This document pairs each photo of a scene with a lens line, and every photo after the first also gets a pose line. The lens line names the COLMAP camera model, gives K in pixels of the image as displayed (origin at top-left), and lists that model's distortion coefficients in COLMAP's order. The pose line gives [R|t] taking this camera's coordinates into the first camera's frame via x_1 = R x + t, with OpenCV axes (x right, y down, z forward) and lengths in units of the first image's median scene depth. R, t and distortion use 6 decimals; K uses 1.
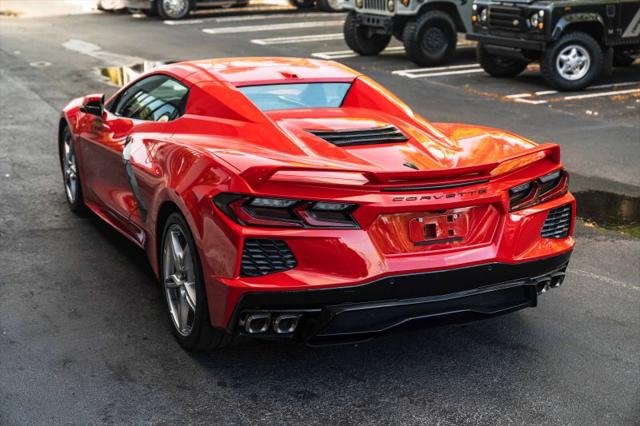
lens RADIAL K [[986.0, 0, 320.0], [0, 986.0, 213.0], [0, 0, 1]] dist [0.017037, 0.016956]
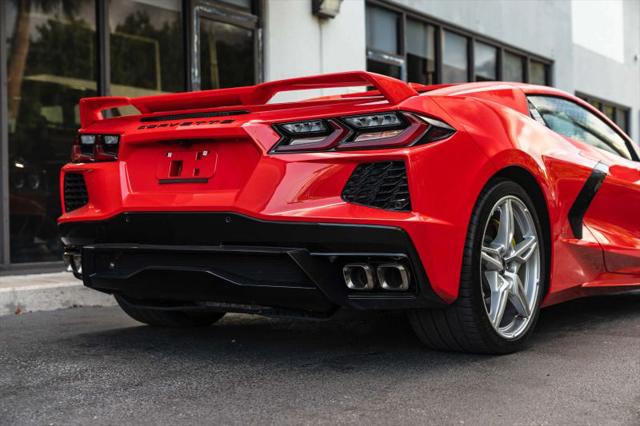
lens RADIAL K [[986.0, 0, 320.0], [0, 986.0, 213.0], [0, 0, 1]] dist [0.017037, 0.016956]
pose [[0.489299, -0.024554, -0.871771, 0.816925], [-0.212643, 0.966076, -0.146561, 0.137833], [0.845795, 0.257088, 0.467479, 0.642350]]
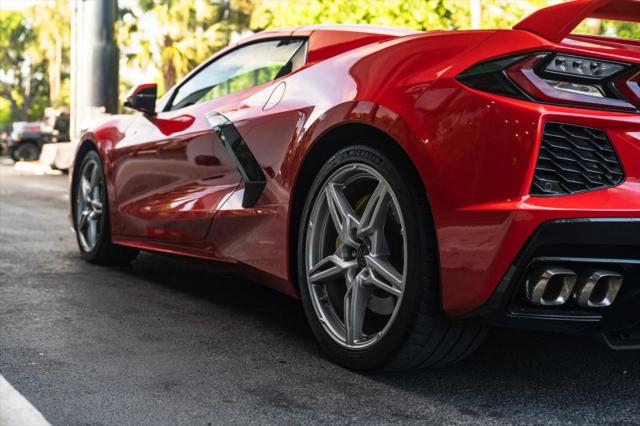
lens RADIAL K [[868.5, 0, 320.0], [0, 868.5, 213.0], [0, 0, 1]] dist [0.012654, 0.025881]
pose [[0.993676, 0.017690, 0.110887, -0.217604], [0.006392, 0.977000, -0.213144, 0.153382], [-0.112107, 0.212505, 0.970708, 0.469839]]
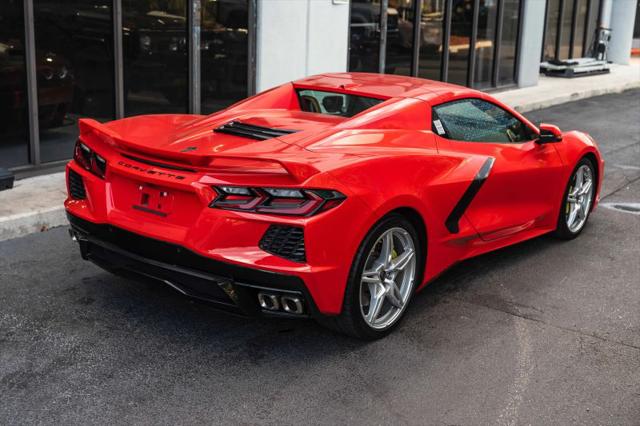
lens RADIAL K [[868.5, 0, 320.0], [0, 868.5, 213.0], [0, 0, 1]] dist [0.012654, 0.025881]
pose [[0.468031, 0.223759, -0.854915, 0.967445], [-0.266113, 0.958195, 0.105104, -0.114602], [0.842693, 0.178312, 0.508010, 0.589691]]
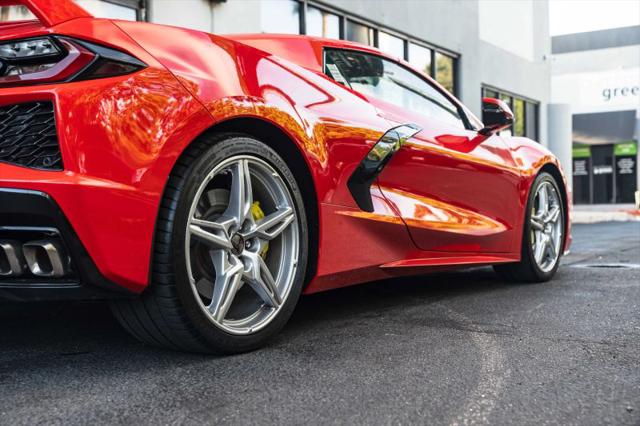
lens RADIAL K [[837.1, 0, 320.0], [0, 837.1, 213.0], [0, 0, 1]] dist [0.001983, 0.034984]
pose [[0.513825, -0.007805, -0.857859, 0.687289], [-0.209546, 0.968529, -0.134322, 0.074633], [0.831910, 0.248779, 0.496019, 0.916147]]
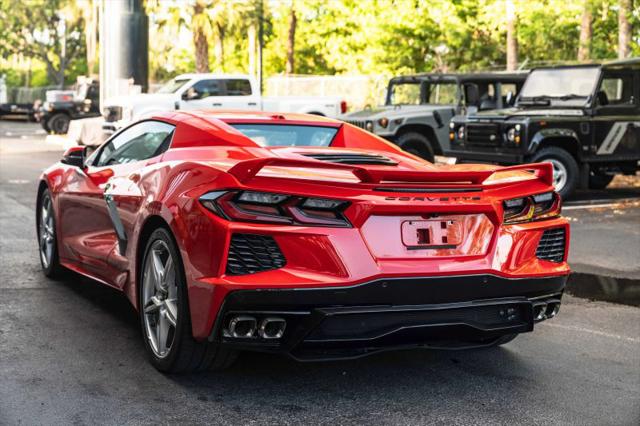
lens RADIAL K [[986.0, 0, 320.0], [0, 986.0, 213.0], [0, 0, 1]] dist [0.017037, 0.016956]
pose [[0.999577, 0.012461, 0.026283, -0.013625], [-0.007848, 0.985614, -0.168830, 0.143422], [-0.028009, 0.168552, 0.985295, 0.041723]]
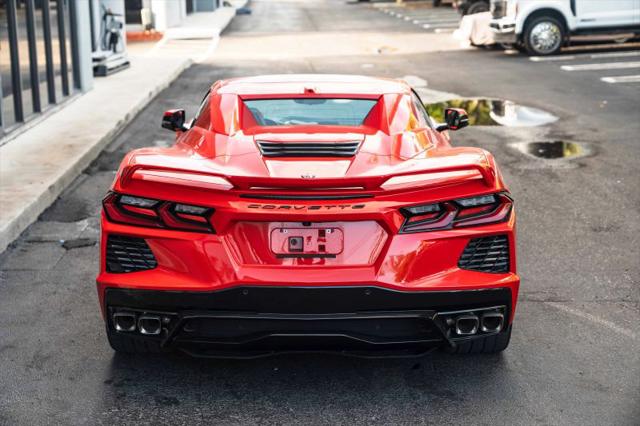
lens RADIAL K [[1167.5, 0, 293.4], [0, 1167.5, 213.2], [0, 0, 1]] dist [-0.002482, -0.007376]
pose [[0.892406, 0.060051, -0.447220, 0.544079], [-0.089892, 0.994898, -0.045786, 0.036067], [0.442189, 0.081061, 0.893251, -0.001176]]
